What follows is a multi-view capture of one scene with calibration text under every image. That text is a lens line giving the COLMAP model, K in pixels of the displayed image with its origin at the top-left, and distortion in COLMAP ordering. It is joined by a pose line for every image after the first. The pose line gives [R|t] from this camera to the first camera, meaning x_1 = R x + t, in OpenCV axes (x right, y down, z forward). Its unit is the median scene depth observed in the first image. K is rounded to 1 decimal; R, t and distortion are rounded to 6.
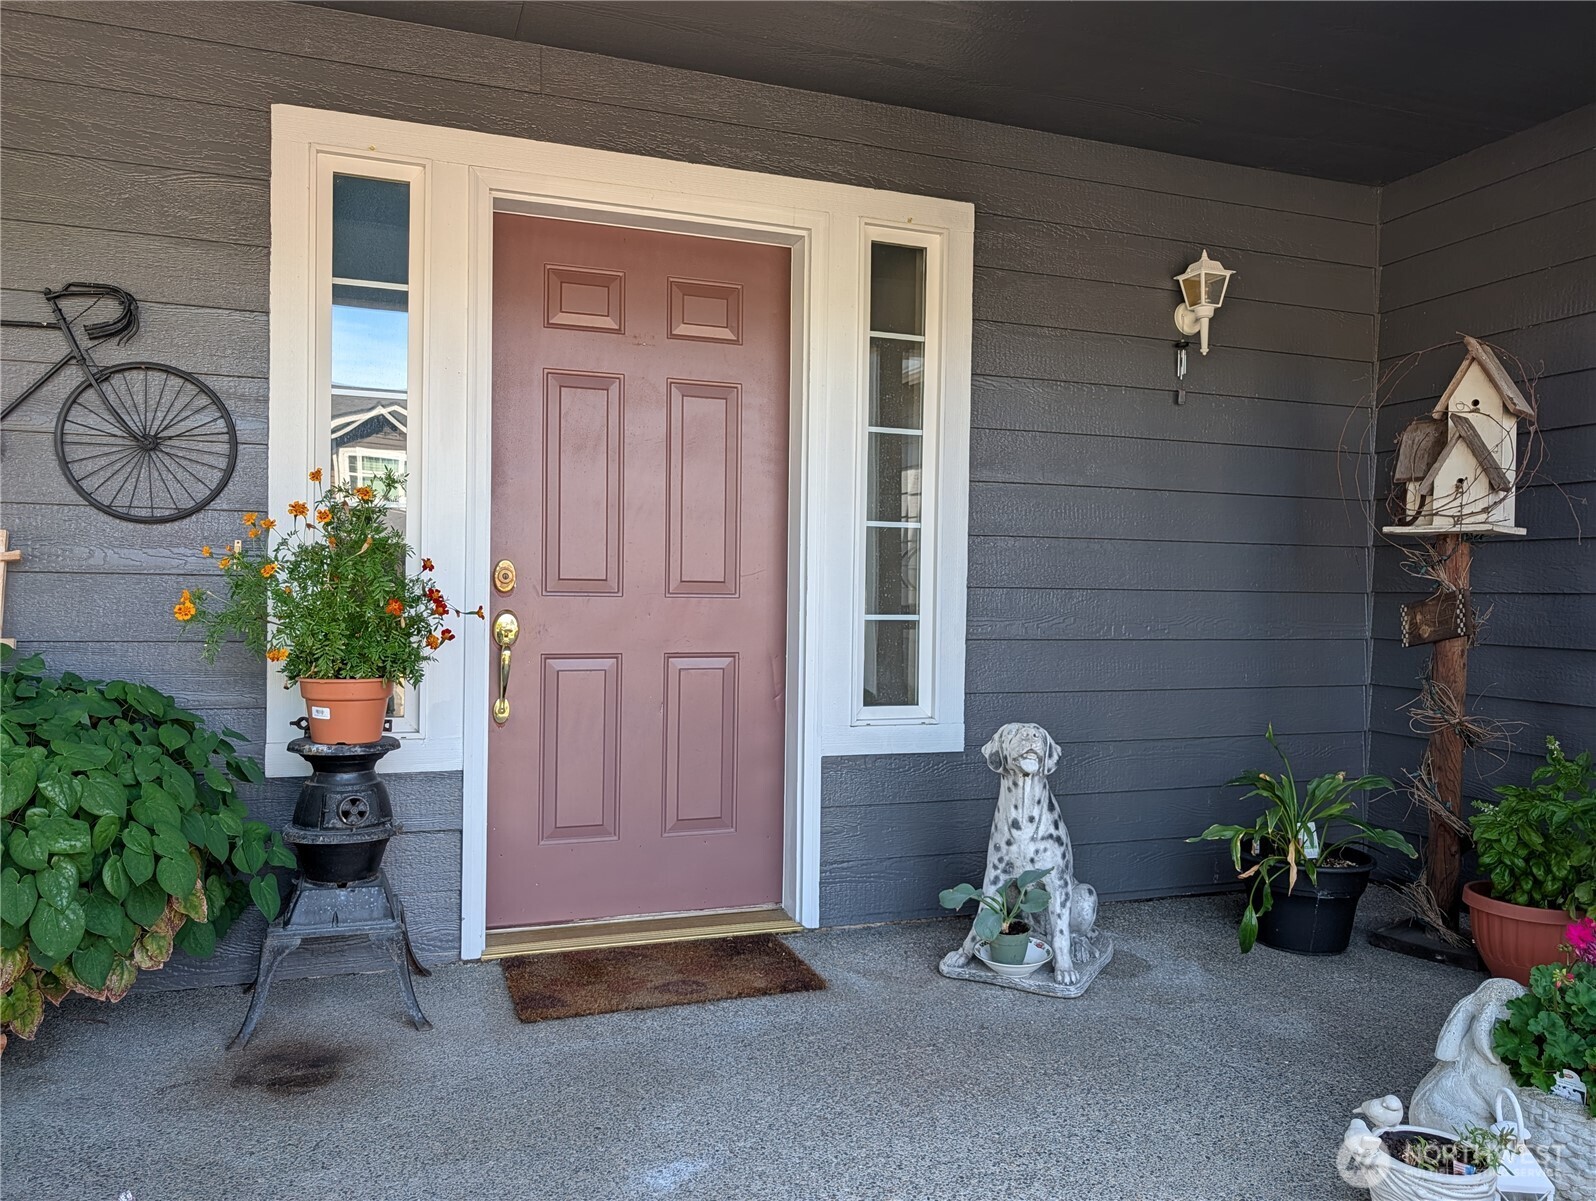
lens RADIAL K [[1130.3, 0, 811.7], [0, 1130.3, 605.6], [0, 0, 1]] dist [0.008321, -0.000338]
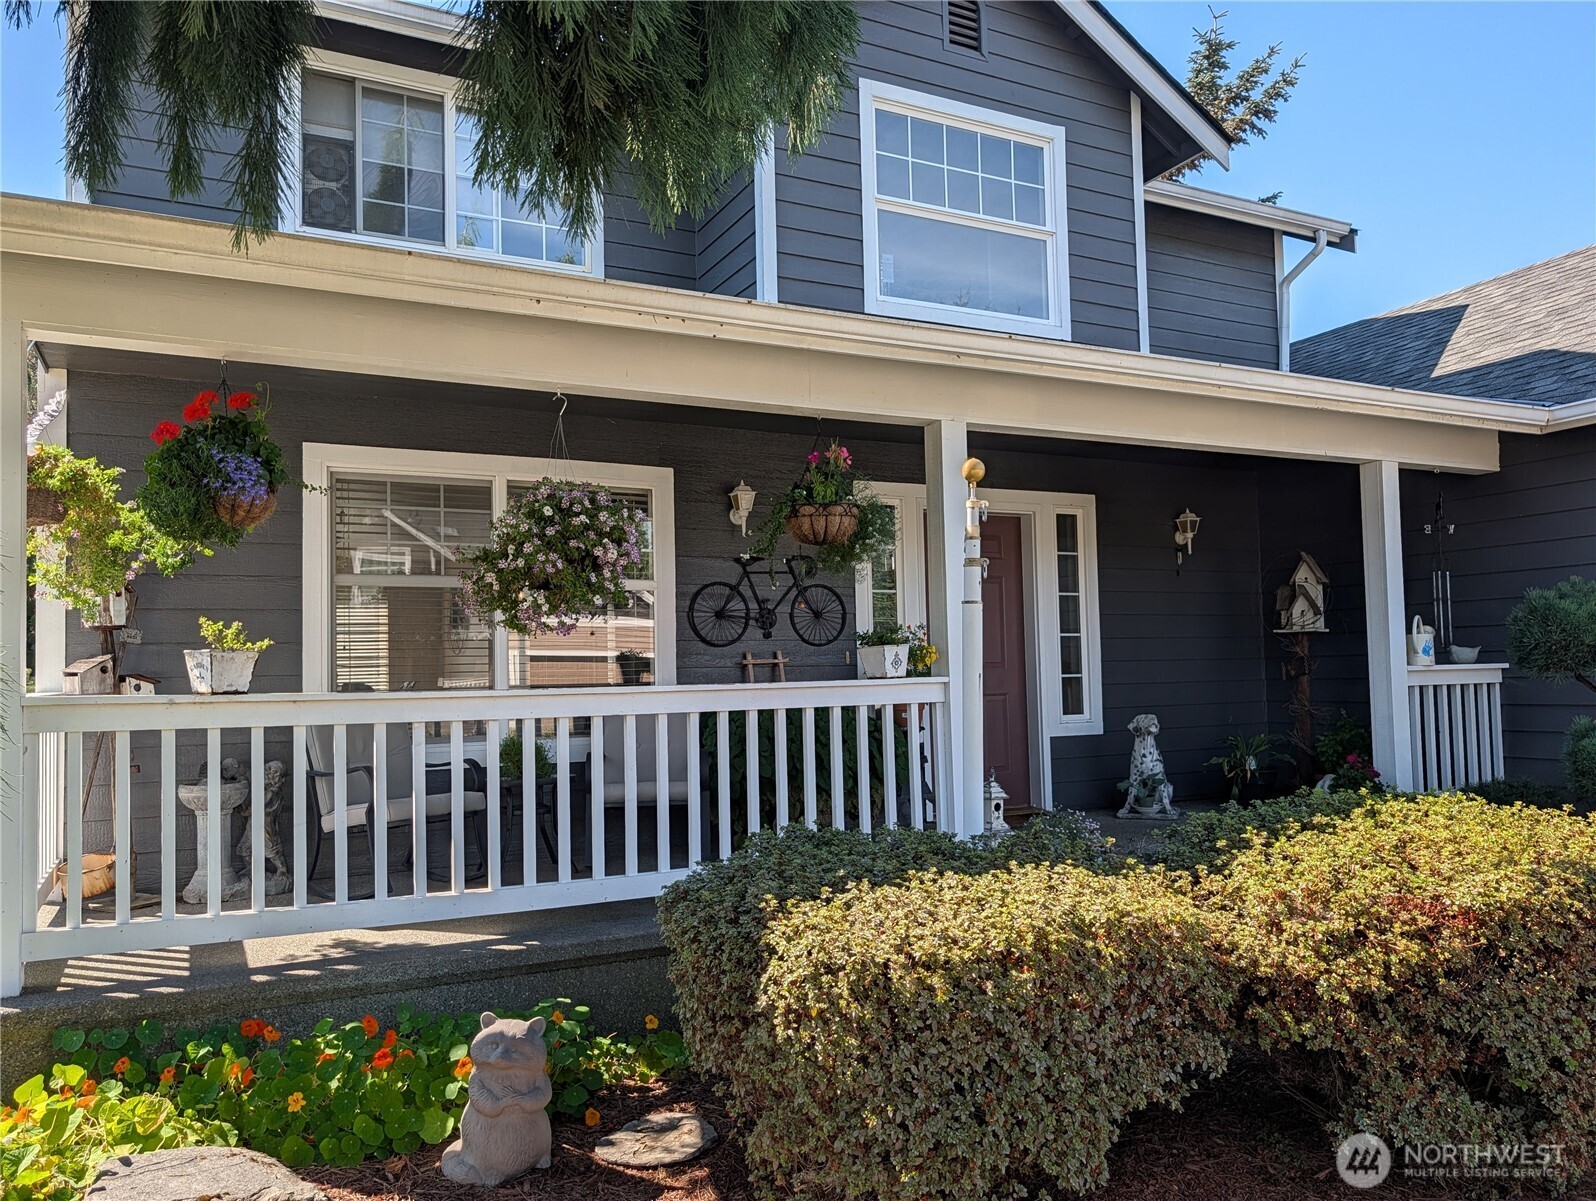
lens RADIAL K [[1130.3, 0, 789.3], [0, 1130.3, 610.1], [0, 0, 1]] dist [0.008321, -0.000338]
pose [[0.993260, -0.028402, 0.112375, -0.874250], [0.035688, 0.997352, -0.063367, 0.004064], [-0.110278, 0.066951, 0.991643, -1.418127]]
